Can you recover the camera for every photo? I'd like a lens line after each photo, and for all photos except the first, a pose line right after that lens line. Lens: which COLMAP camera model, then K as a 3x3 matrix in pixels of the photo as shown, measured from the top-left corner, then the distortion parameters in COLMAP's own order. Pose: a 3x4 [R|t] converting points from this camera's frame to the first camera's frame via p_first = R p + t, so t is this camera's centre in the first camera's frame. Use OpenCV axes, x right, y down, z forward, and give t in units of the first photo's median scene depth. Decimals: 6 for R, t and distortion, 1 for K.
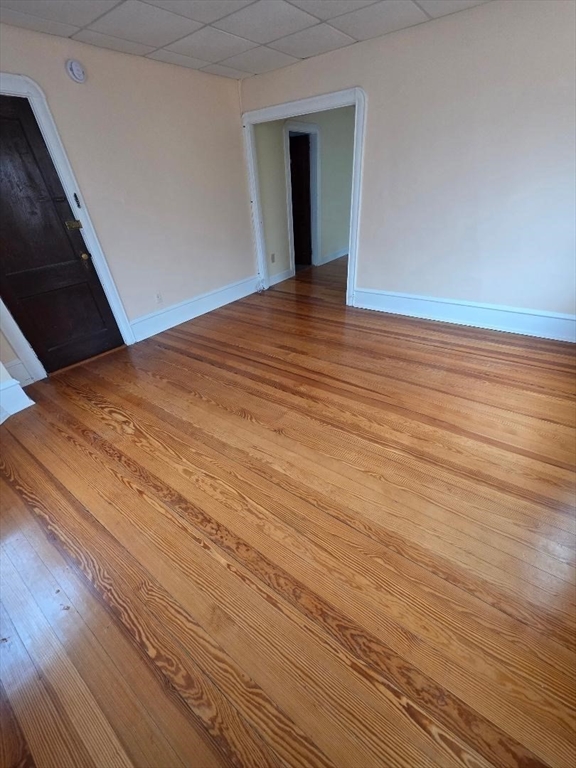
lens RADIAL K [[306.9, 0, 288.0], [0, 306.9, 384.0], [0, 0, 1]] dist [-0.005104, -0.000153]
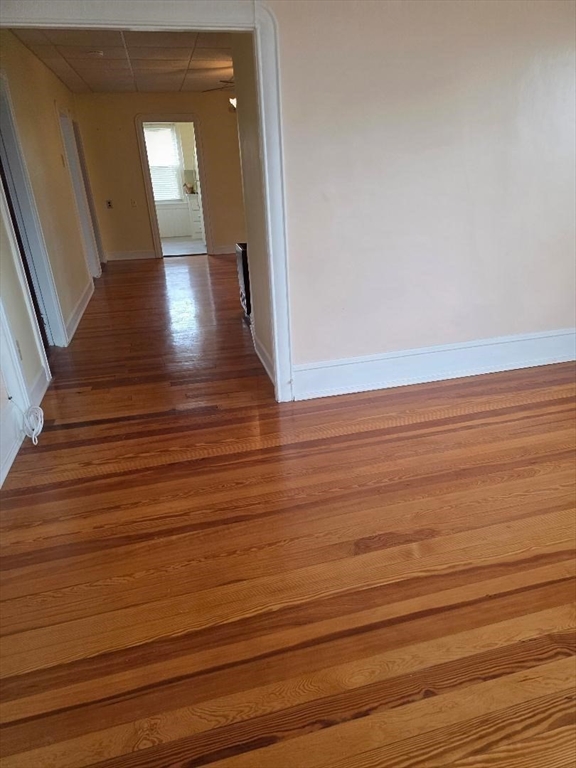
lens RADIAL K [[516.8, 0, 286.5], [0, 516.8, 381.4], [0, 0, 1]] dist [0.072575, -0.060310]
pose [[0.638599, -0.266214, 0.722026, -0.696500], [0.425022, 0.904183, -0.042537, -0.446152], [-0.641520, 0.334041, 0.690557, 0.747240]]
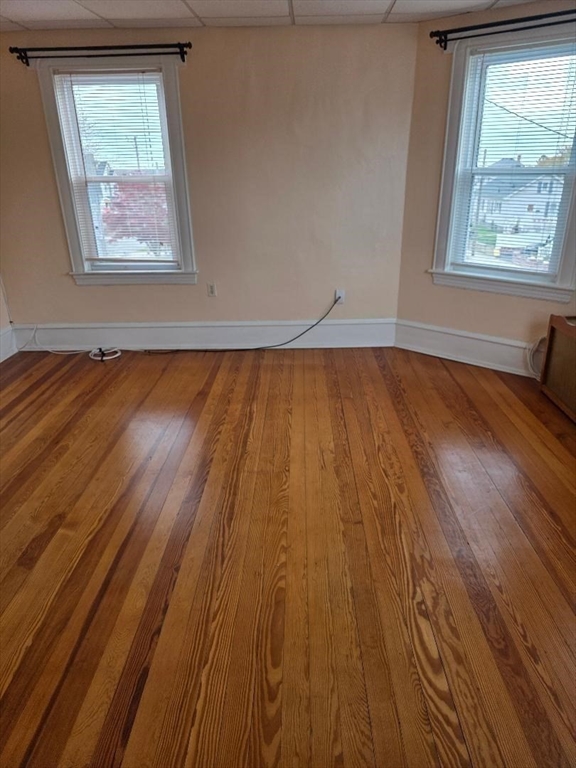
lens RADIAL K [[515.7, 0, 307.6], [0, 515.7, 399.2], [0, 0, 1]] dist [-0.001416, -0.008286]
pose [[-0.591200, -0.263513, 0.762262, -0.954374], [0.479763, 0.644818, 0.595010, -0.663437], [-0.648314, 0.717475, -0.254793, 1.088144]]
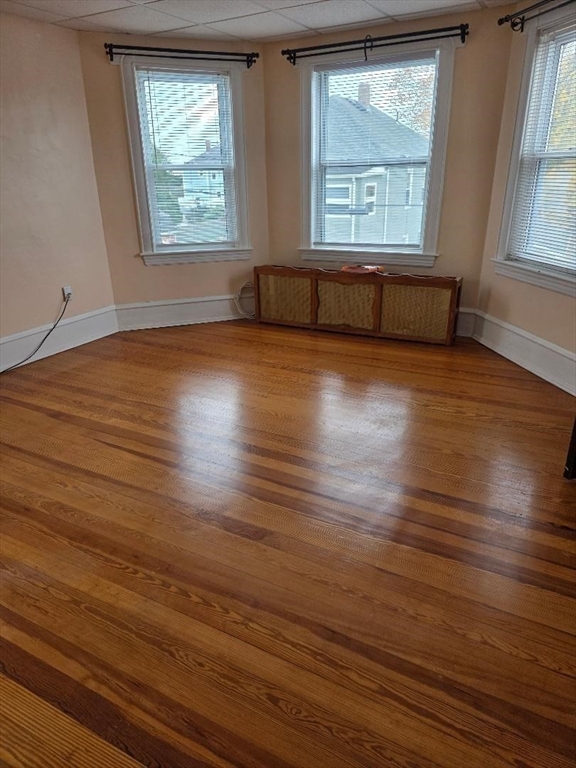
lens RADIAL K [[516.8, 0, 286.5], [0, 516.8, 381.4], [0, 0, 1]] dist [0.072575, -0.060310]
pose [[-0.987597, 0.123363, -0.097124, -0.018118], [-0.009672, 0.569619, 0.821852, -1.103146], [0.156710, 0.812599, -0.561361, 1.702170]]
